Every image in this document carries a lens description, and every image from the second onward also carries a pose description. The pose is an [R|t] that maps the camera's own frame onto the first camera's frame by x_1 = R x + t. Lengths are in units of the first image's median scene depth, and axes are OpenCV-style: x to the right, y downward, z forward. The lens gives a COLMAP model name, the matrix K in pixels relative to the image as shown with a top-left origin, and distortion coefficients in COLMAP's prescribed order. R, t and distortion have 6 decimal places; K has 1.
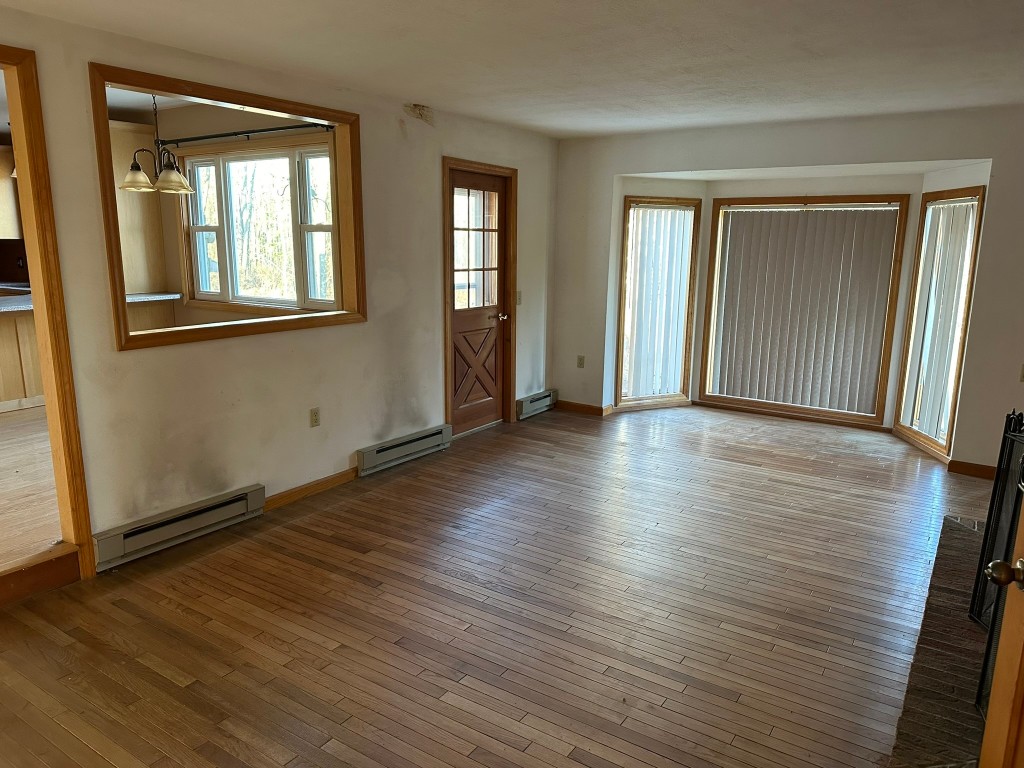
lens RADIAL K [[717.7, 0, 516.9], [0, 717.7, 380.7], [0, 0, 1]] dist [0.110711, -0.165114]
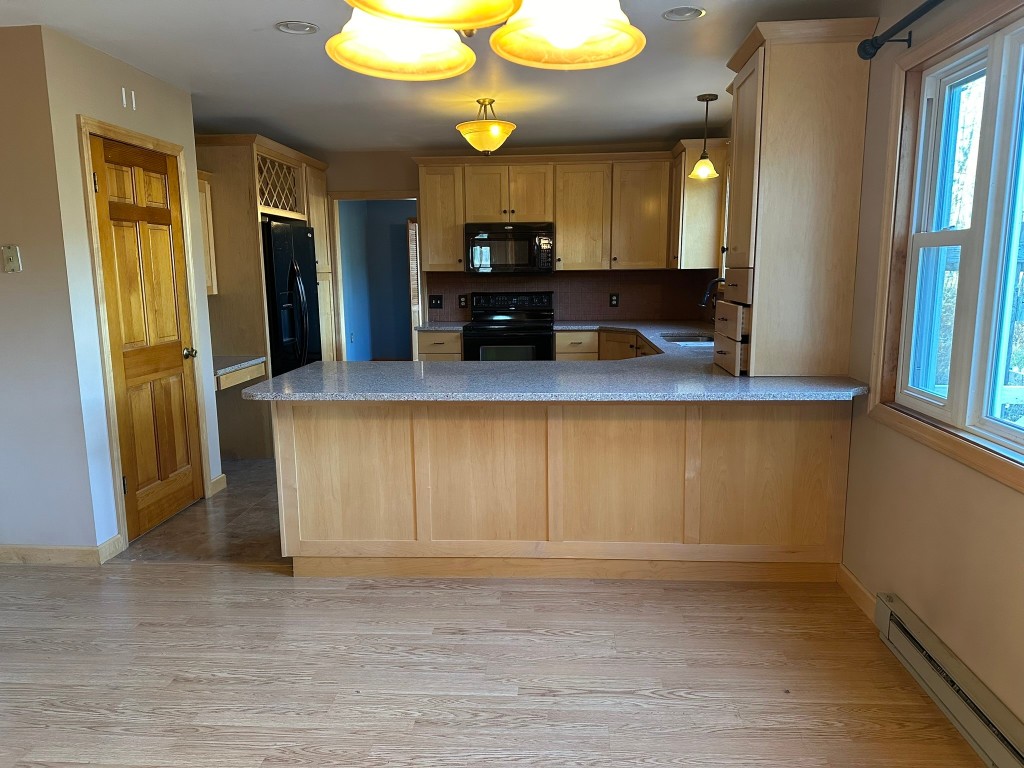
lens RADIAL K [[717.7, 0, 516.9], [0, 717.7, 380.7], [0, 0, 1]] dist [0.110711, -0.165114]
pose [[0.499394, 0.123586, -0.857515, -0.192255], [-0.154842, 0.986569, 0.052009, -0.117365], [0.852426, 0.106807, 0.511823, 0.612327]]
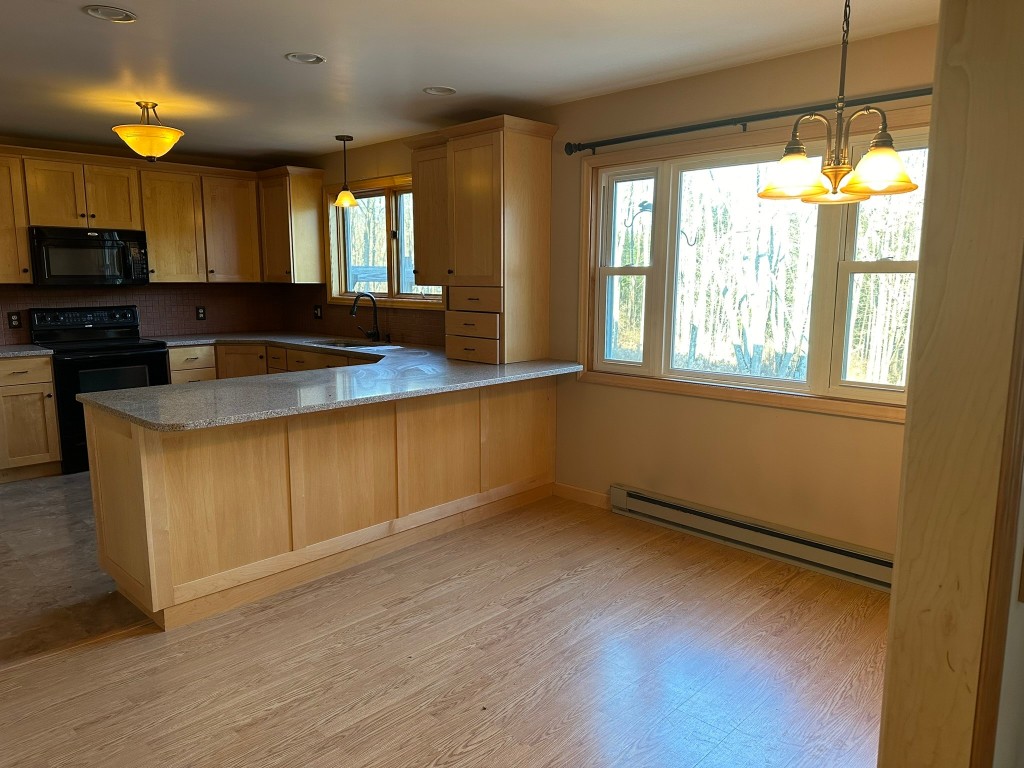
lens RADIAL K [[717.7, 0, 516.9], [0, 717.7, 380.7], [0, 0, 1]] dist [0.110711, -0.165114]
pose [[0.985313, 0.021973, -0.169338, -0.412490], [-0.030428, 0.998408, -0.047497, -0.069641], [0.168025, 0.051952, 0.984413, 0.320577]]
